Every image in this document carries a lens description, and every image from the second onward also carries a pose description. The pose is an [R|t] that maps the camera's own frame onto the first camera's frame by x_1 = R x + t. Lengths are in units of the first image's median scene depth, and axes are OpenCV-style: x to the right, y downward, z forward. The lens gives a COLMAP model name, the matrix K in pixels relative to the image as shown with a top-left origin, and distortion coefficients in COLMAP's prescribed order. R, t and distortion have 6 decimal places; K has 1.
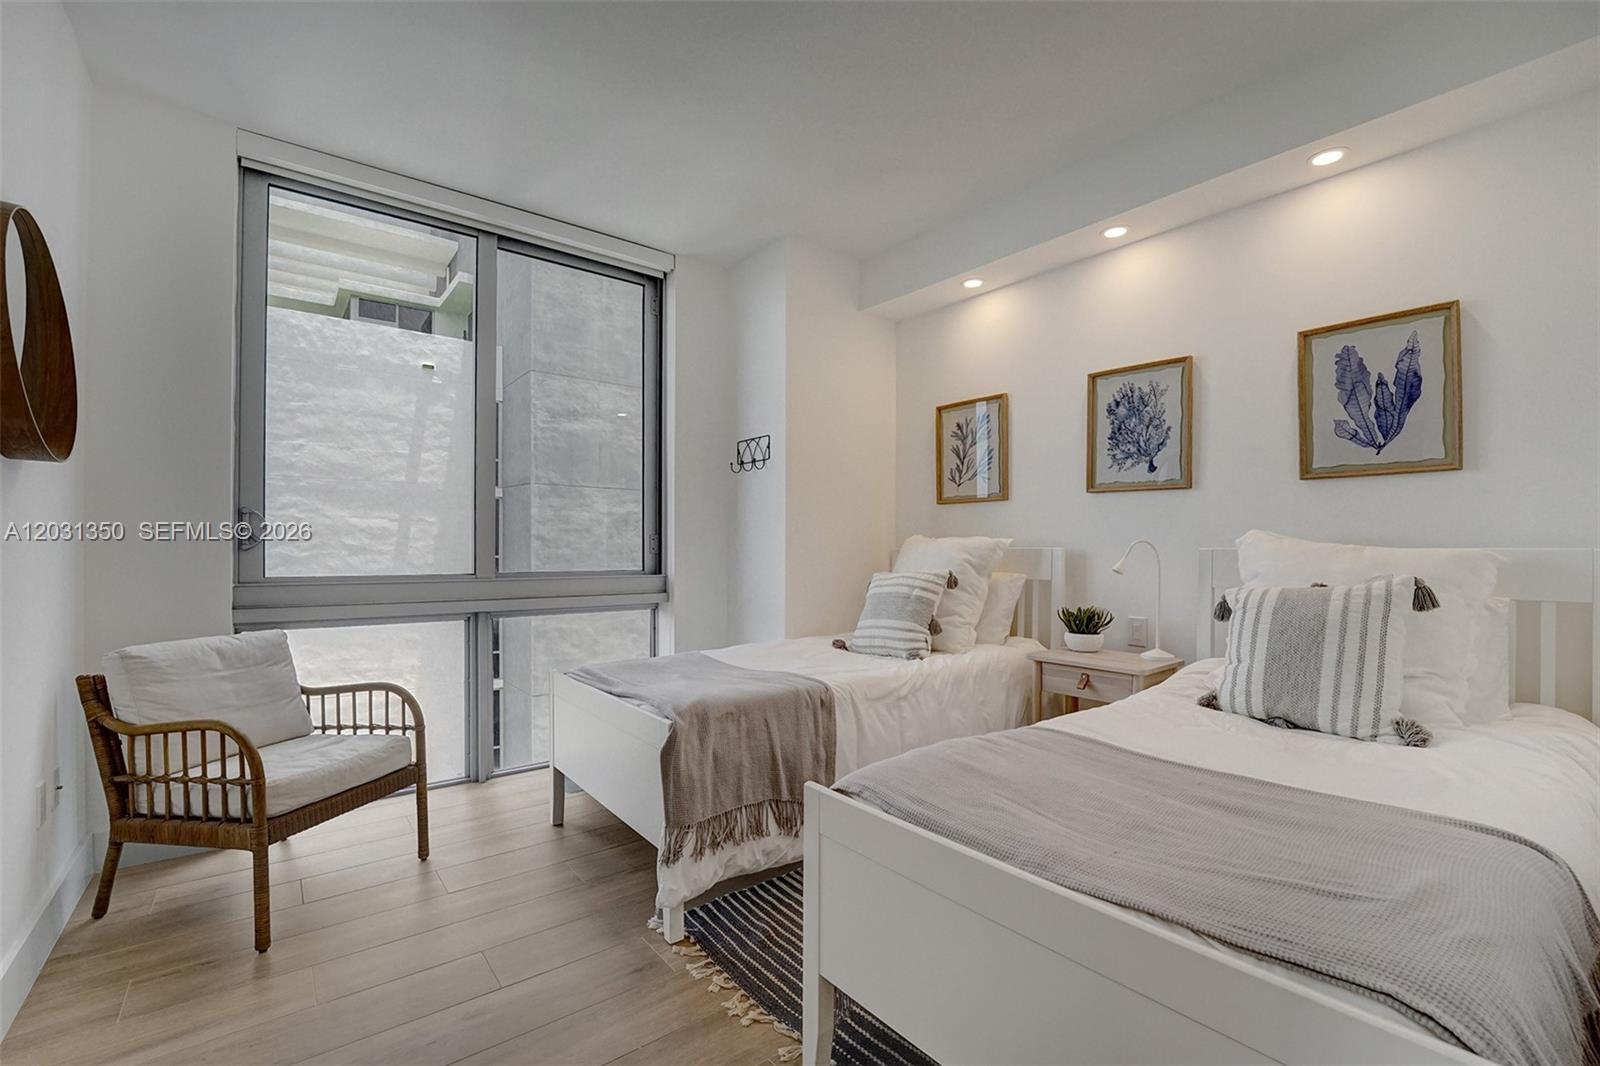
lens RADIAL K [[673.1, 0, 797.0], [0, 673.1, 545.4], [0, 0, 1]] dist [-0.030924, 0.004731]
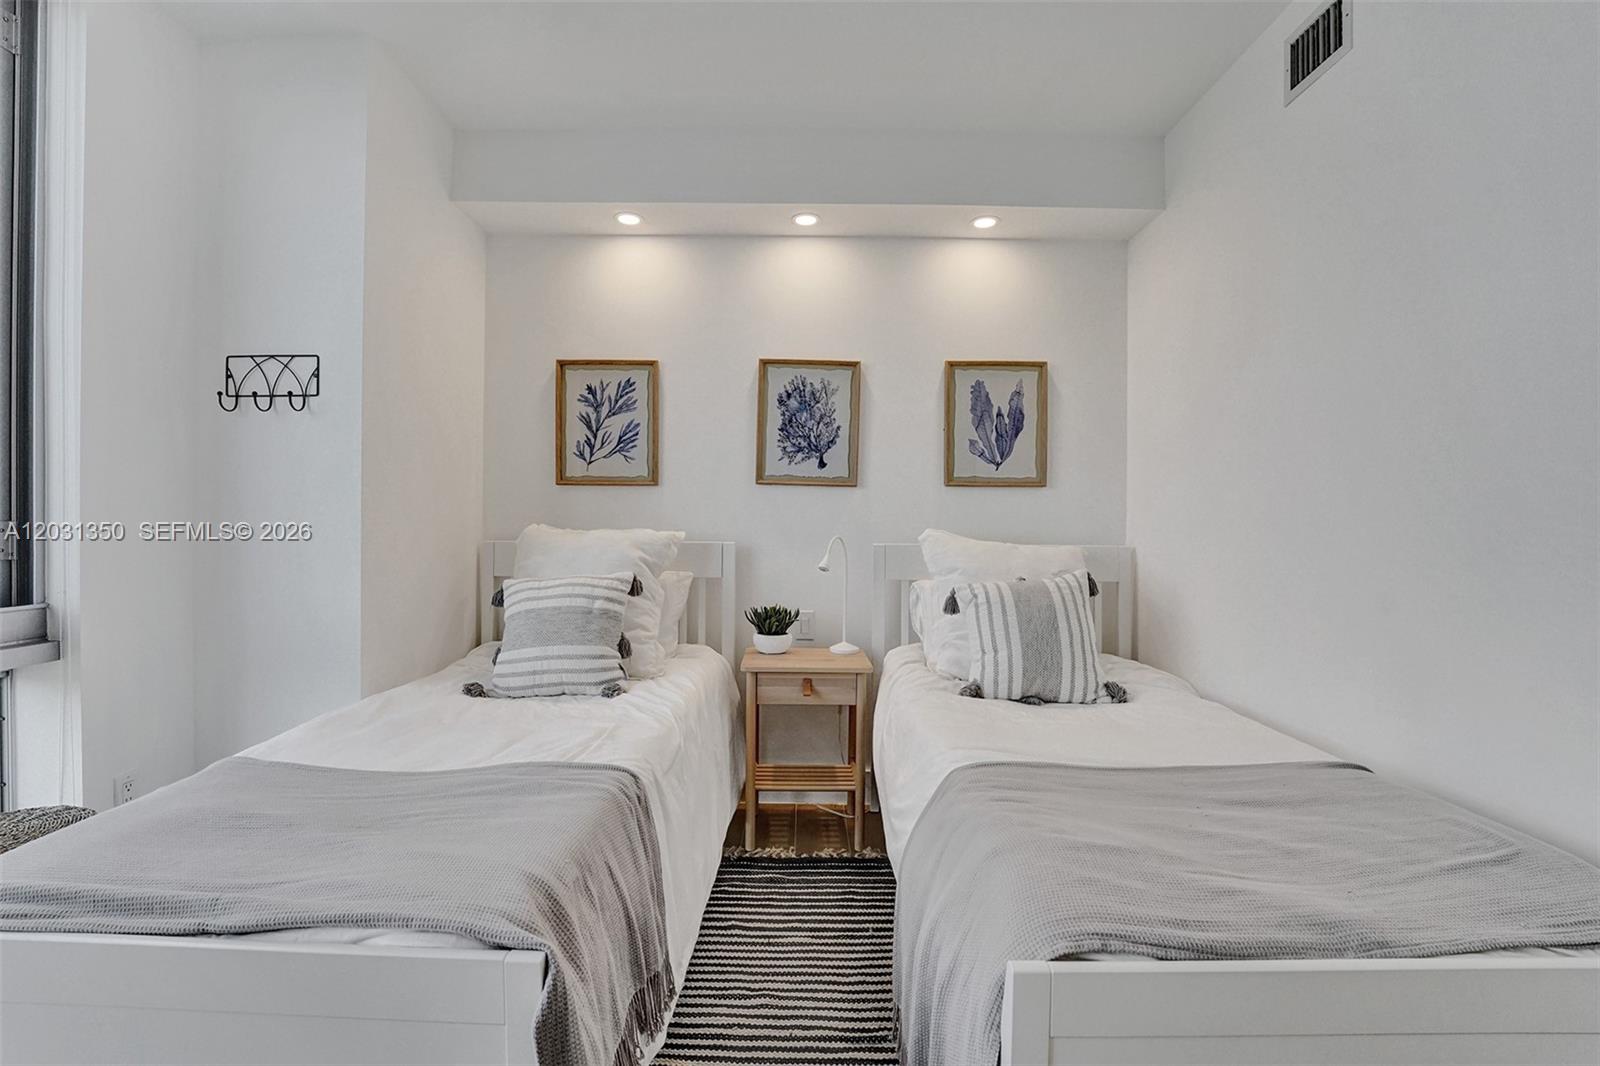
lens RADIAL K [[673.1, 0, 802.9], [0, 673.1, 526.3], [0, 0, 1]] dist [-0.030924, 0.004731]
pose [[0.630195, 0.002238, 0.776434, -0.283146], [-0.010593, 0.999928, 0.005717, -0.026467], [-0.776365, -0.011828, 0.630173, 0.373189]]
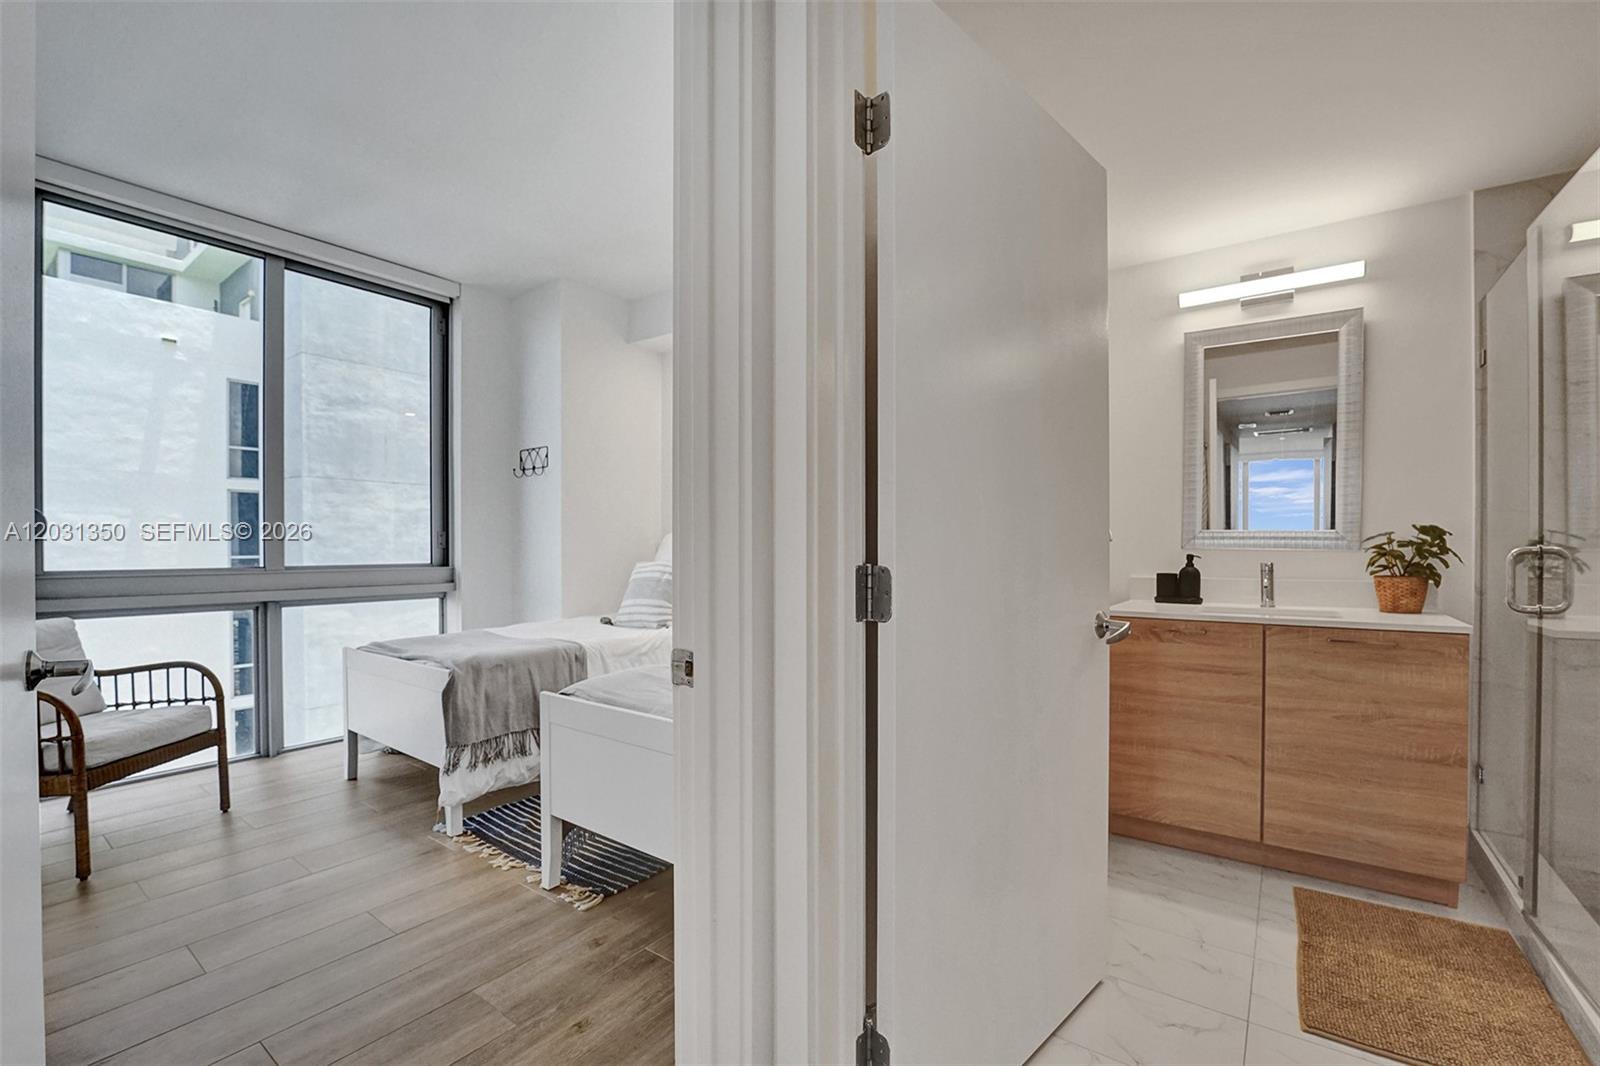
lens RADIAL K [[673.1, 0, 785.0], [0, 673.1, 545.0], [0, 0, 1]] dist [-0.030924, 0.004731]
pose [[0.967741, -0.005682, 0.251881, 0.081280], [0.005033, 0.999982, 0.003222, 0.008243], [-0.251895, -0.001850, 0.967753, -0.298235]]
